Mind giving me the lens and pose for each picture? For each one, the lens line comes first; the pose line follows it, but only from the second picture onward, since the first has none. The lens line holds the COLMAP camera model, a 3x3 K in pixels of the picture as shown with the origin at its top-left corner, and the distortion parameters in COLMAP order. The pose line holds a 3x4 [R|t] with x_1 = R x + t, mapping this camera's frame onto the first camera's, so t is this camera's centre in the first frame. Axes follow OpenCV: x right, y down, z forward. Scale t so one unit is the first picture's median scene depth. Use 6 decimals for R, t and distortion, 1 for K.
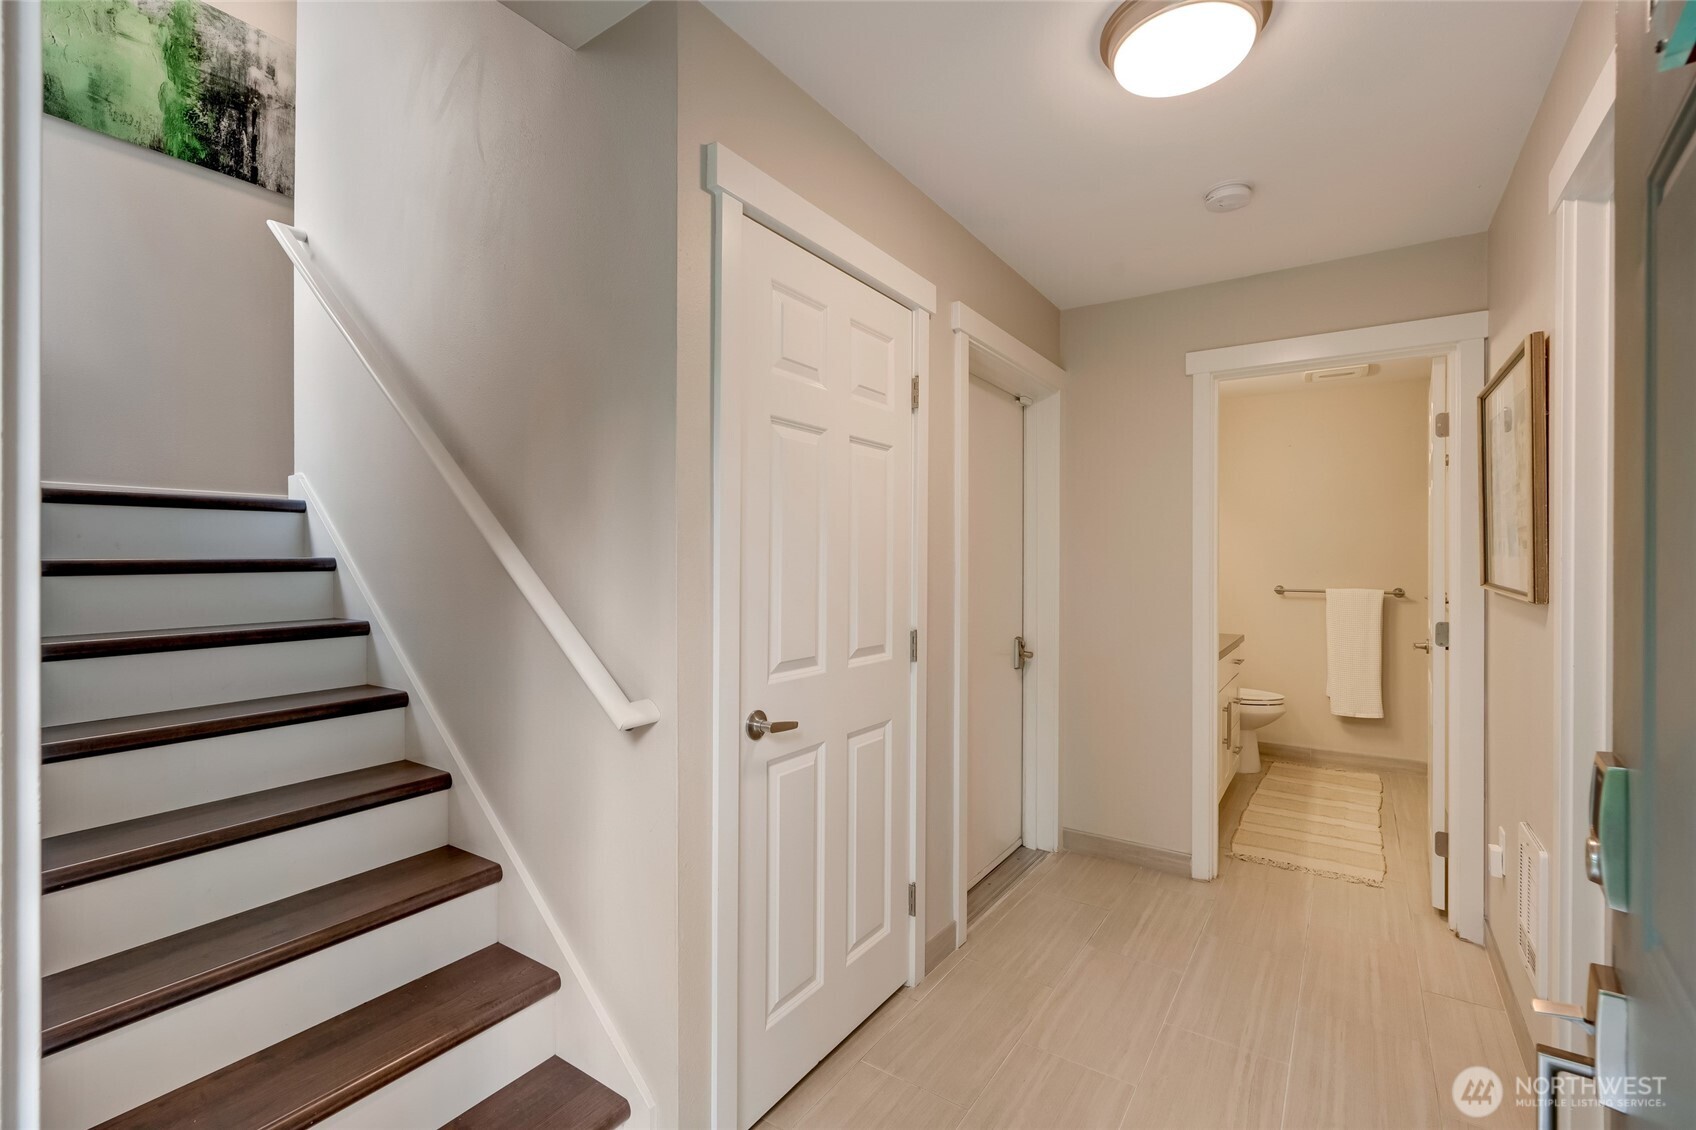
lens RADIAL K [[738.1, 0, 847.6], [0, 738.1, 561.1], [0, 0, 1]] dist [-0.004768, 0.001188]
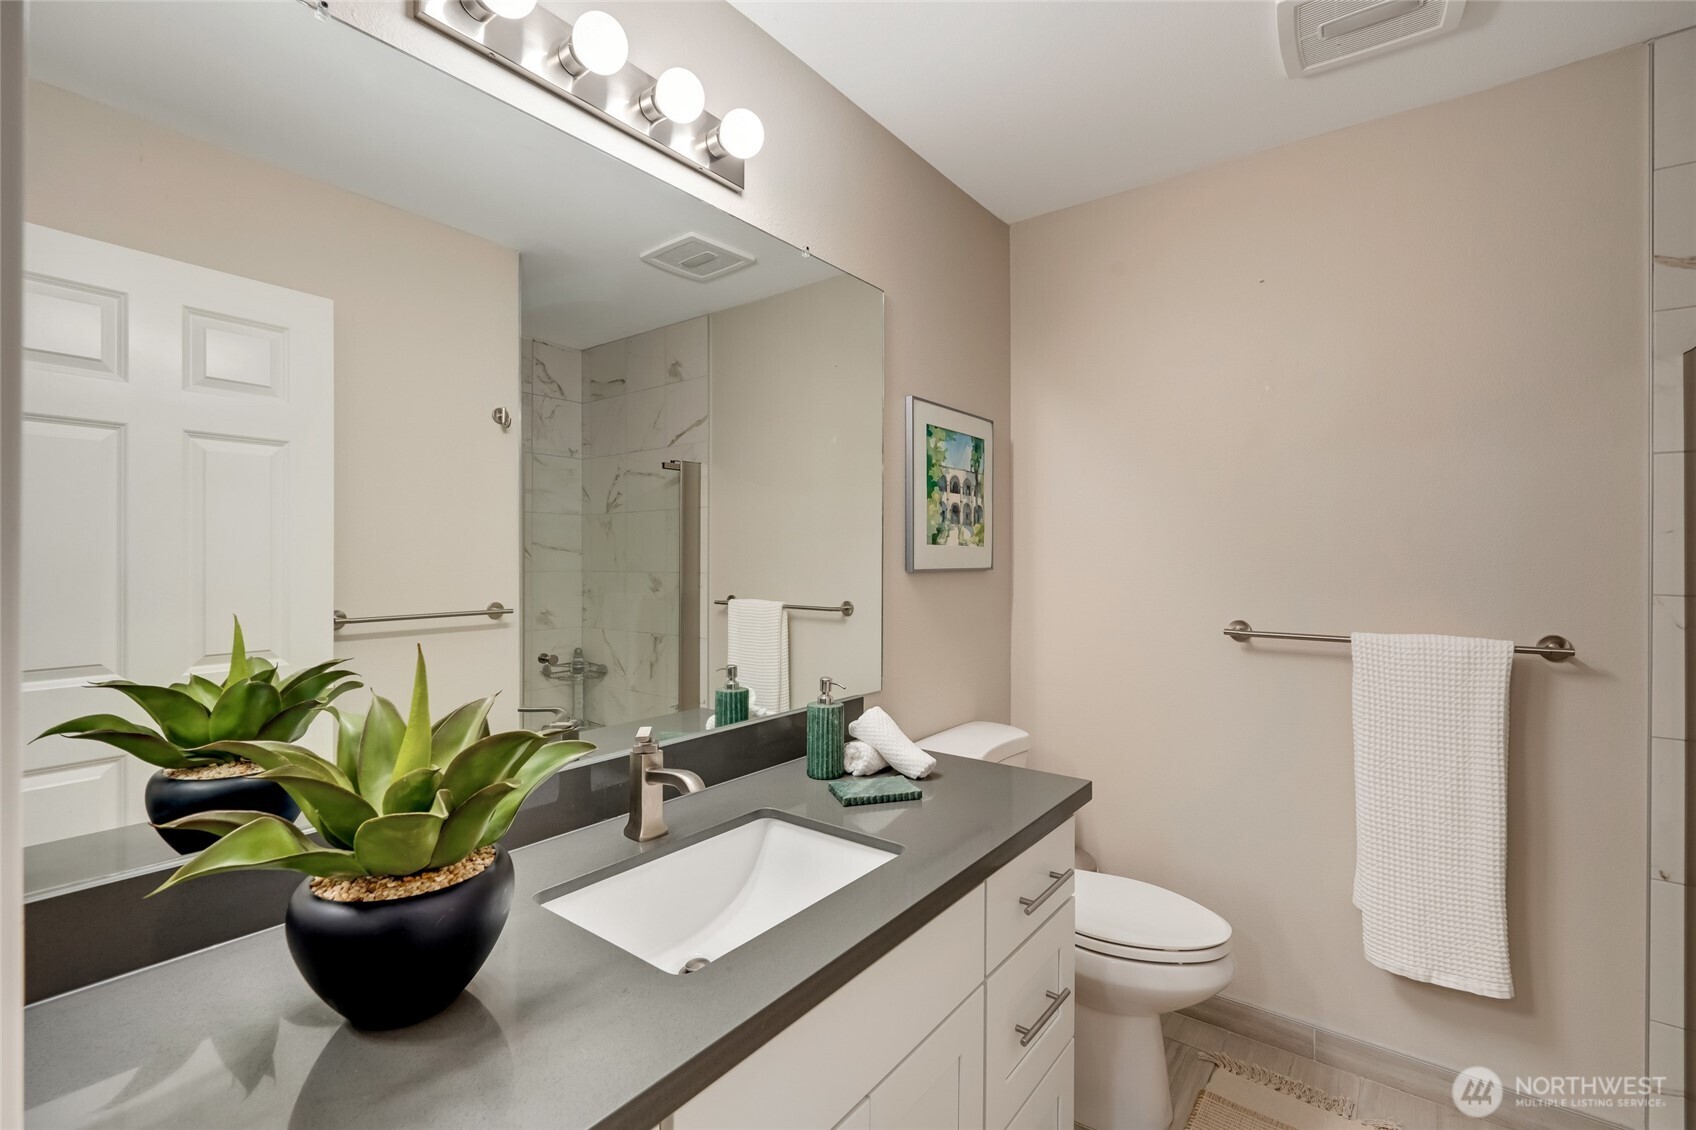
lens RADIAL K [[738.1, 0, 849.0], [0, 738.1, 561.6], [0, 0, 1]] dist [-0.004768, 0.001188]
pose [[0.998691, -0.002582, -0.051089, 0.415606], [0.002577, 0.999997, -0.000157, -0.001123], [0.051089, 0.000025, 0.998694, 0.614850]]
